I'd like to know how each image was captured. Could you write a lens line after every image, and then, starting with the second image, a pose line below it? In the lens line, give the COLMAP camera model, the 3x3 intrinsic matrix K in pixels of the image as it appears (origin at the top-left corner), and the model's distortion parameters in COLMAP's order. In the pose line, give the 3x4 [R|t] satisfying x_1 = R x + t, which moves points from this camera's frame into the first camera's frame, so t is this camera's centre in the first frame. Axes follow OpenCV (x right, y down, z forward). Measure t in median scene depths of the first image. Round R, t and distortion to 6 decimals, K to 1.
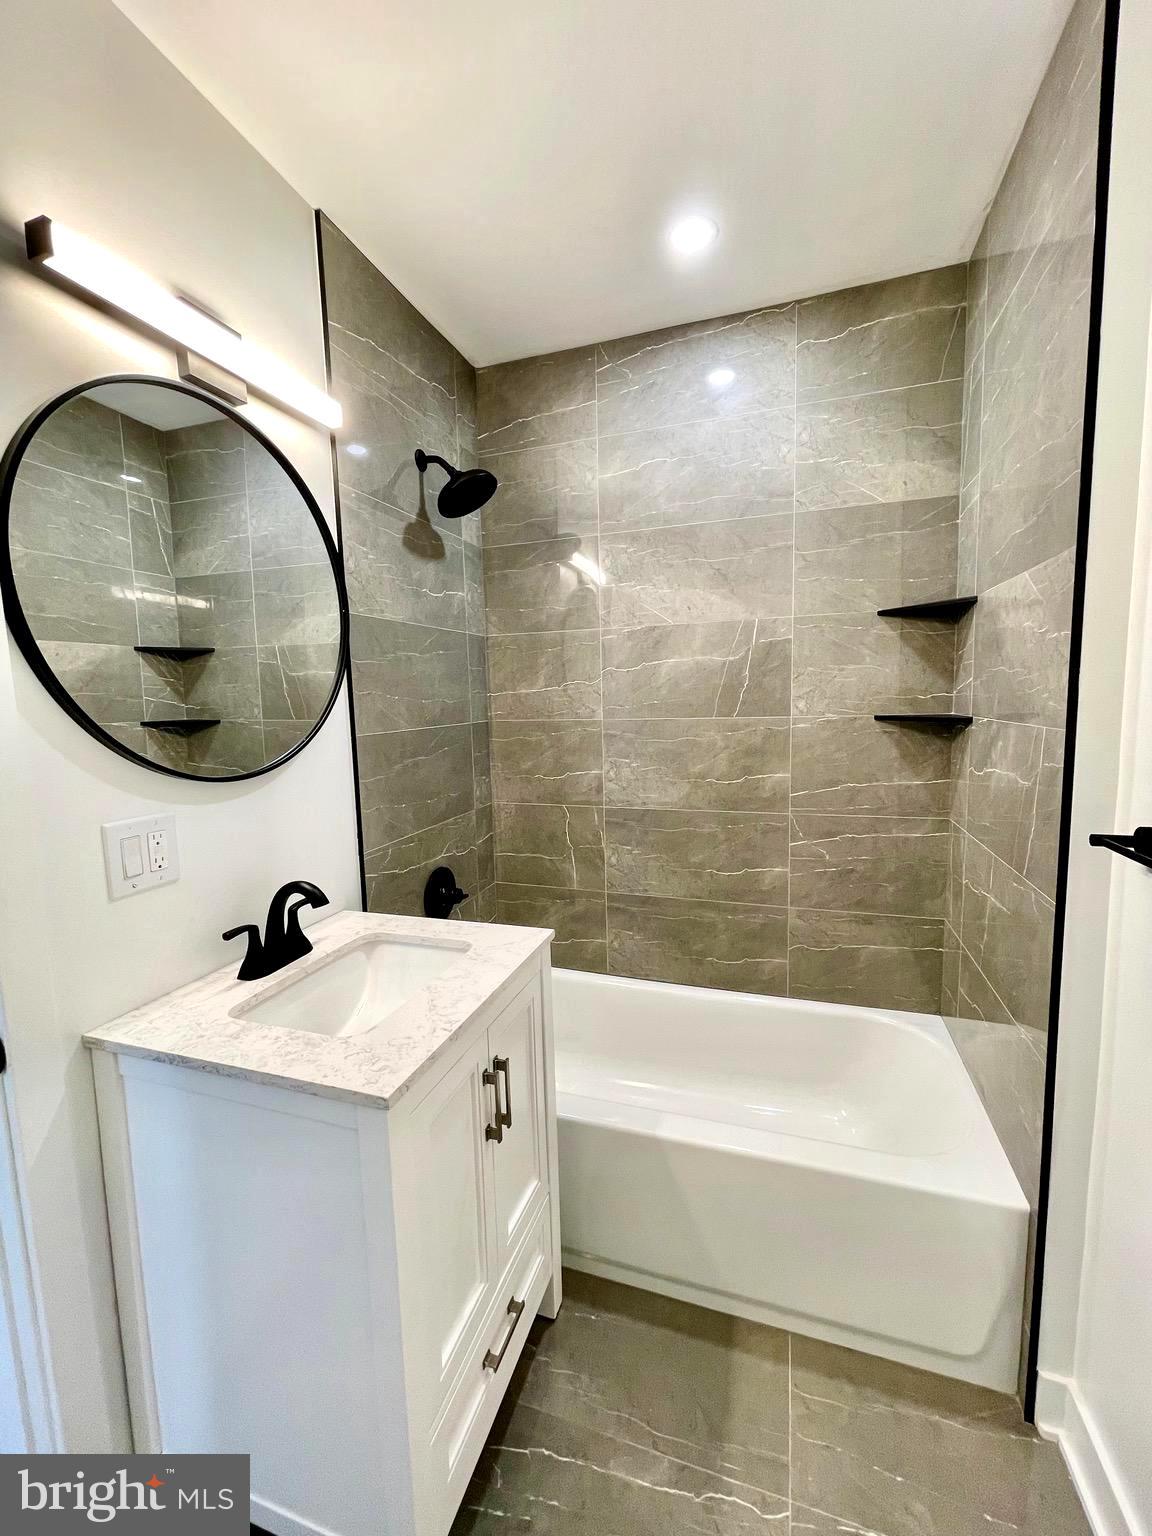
lens RADIAL K [[616.5, 0, 577.2], [0, 616.5, 764.5], [0, 0, 1]] dist [-0.008072, -0.000448]
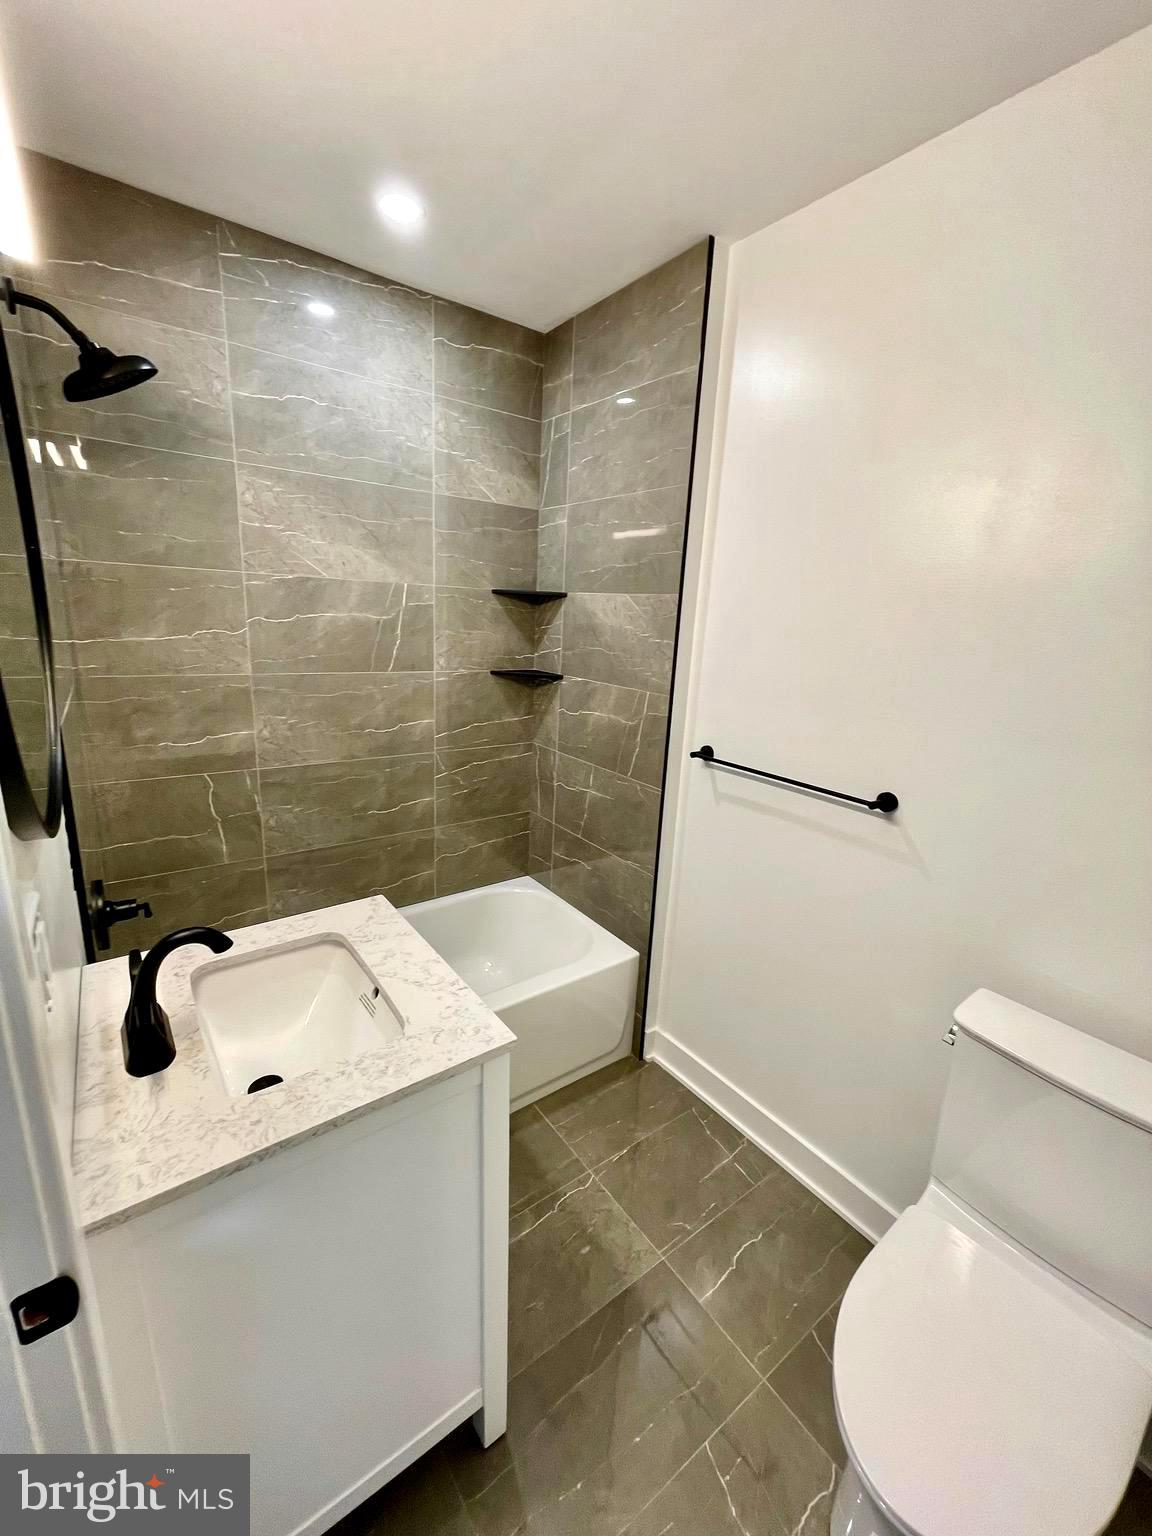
lens RADIAL K [[616.5, 0, 571.6], [0, 616.5, 763.8], [0, 0, 1]] dist [-0.008072, -0.000448]
pose [[0.571506, -0.145371, 0.807619, -0.490901], [0.022101, 0.986553, 0.161939, -0.089127], [-0.820300, -0.074700, 0.567034, 0.096970]]
